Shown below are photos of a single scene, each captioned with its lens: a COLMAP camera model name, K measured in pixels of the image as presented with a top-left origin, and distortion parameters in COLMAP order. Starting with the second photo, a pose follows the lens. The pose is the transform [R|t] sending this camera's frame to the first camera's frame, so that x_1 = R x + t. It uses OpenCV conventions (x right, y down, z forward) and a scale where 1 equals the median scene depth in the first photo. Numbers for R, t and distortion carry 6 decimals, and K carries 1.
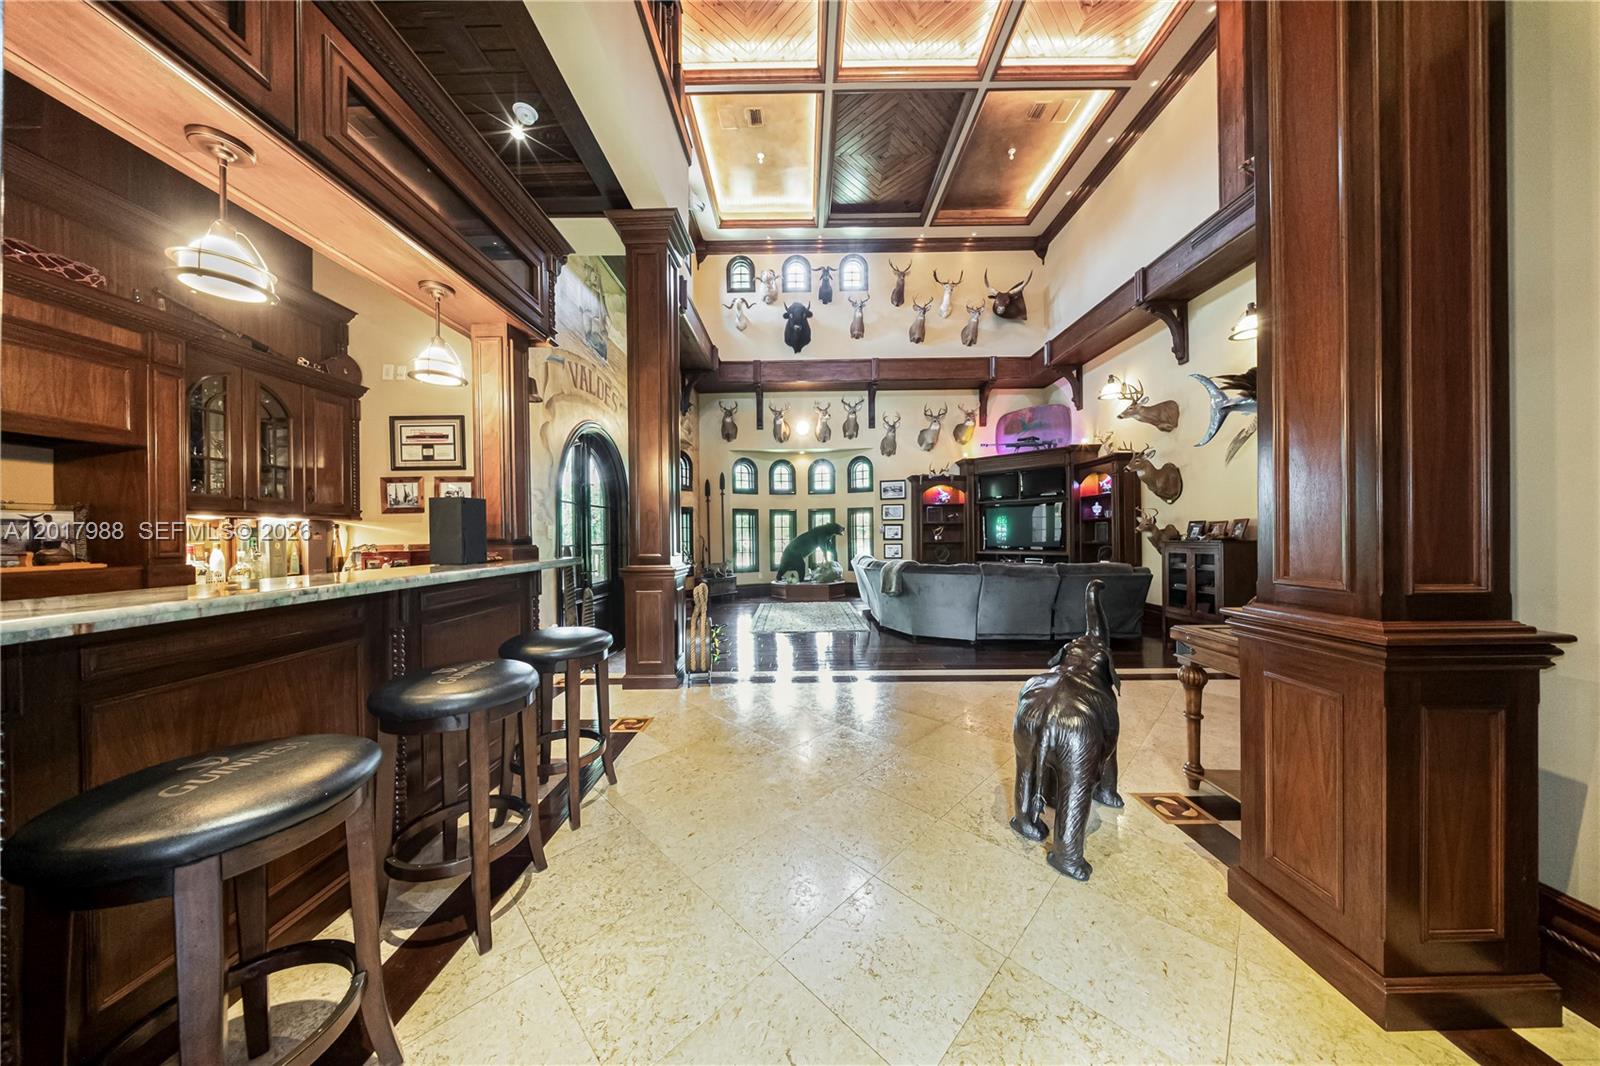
lens RADIAL K [[478.0, 0, 795.3], [0, 478.0, 536.4], [0, 0, 1]] dist [-0.004541, -0.000511]
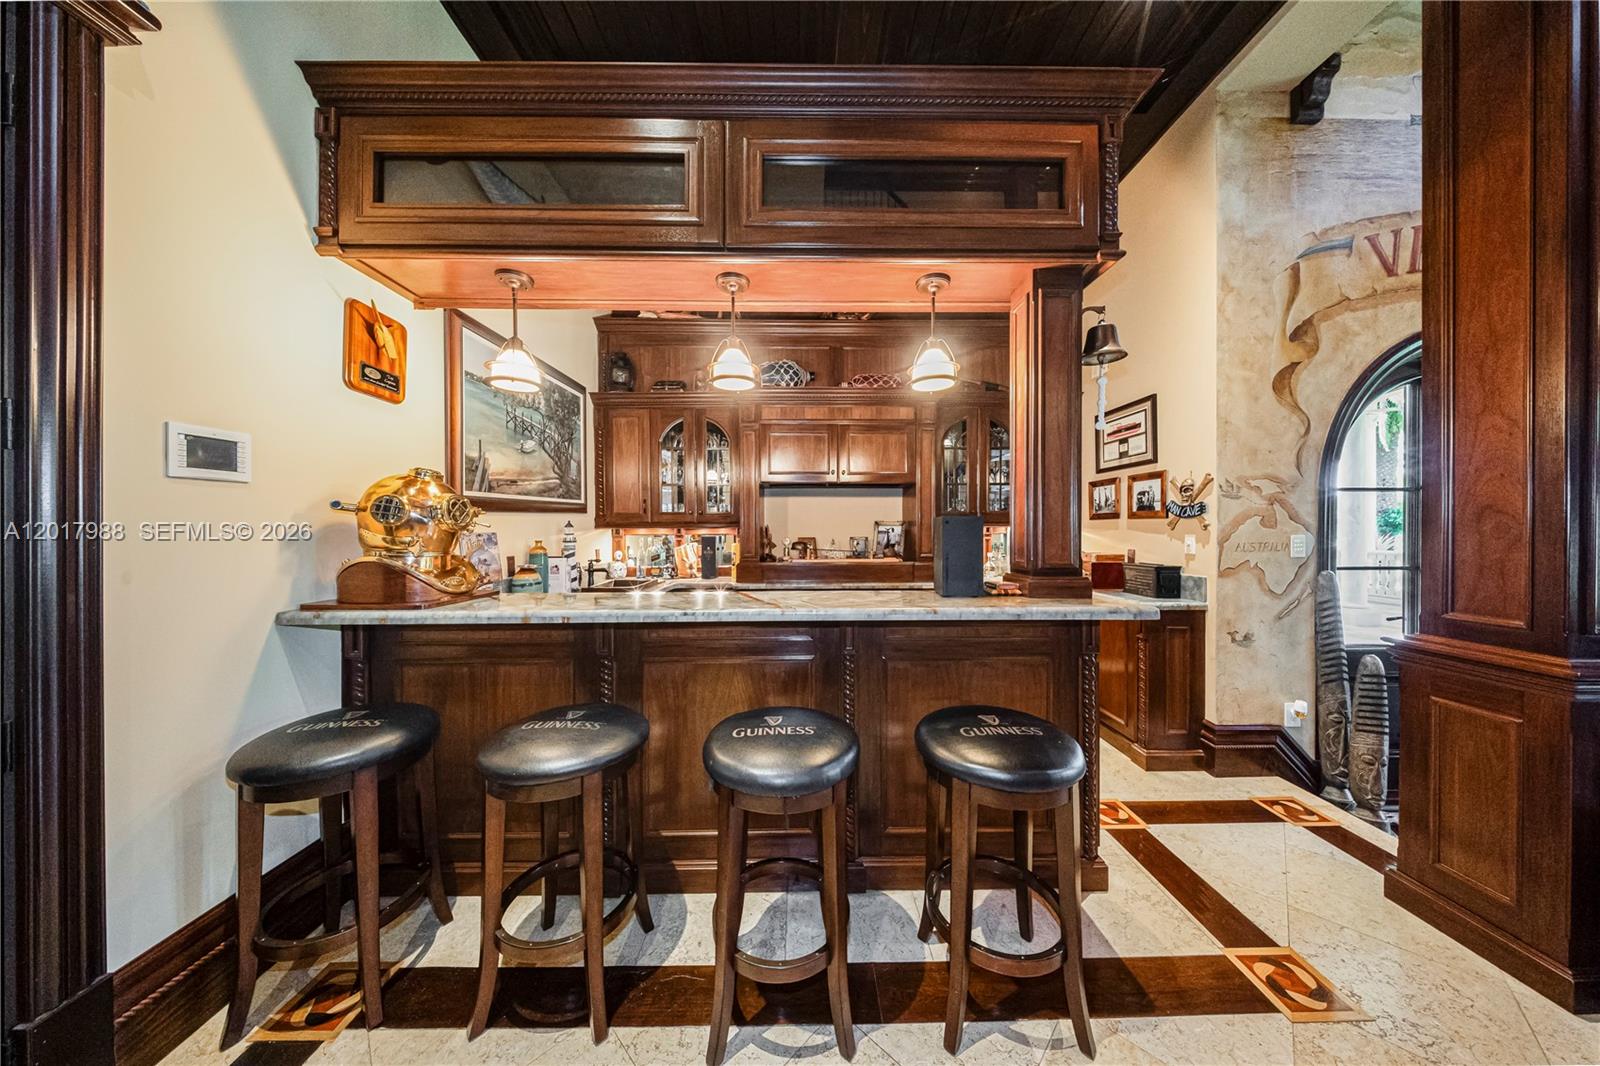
lens RADIAL K [[478.0, 0, 802.7], [0, 478.0, 530.7], [0, 0, 1]] dist [-0.004541, -0.000511]
pose [[0.024450, 0.016481, -0.999565, 0.076018], [-0.000430, 0.999864, 0.016476, -0.041830], [0.999701, 0.000027, 0.024454, 0.401963]]
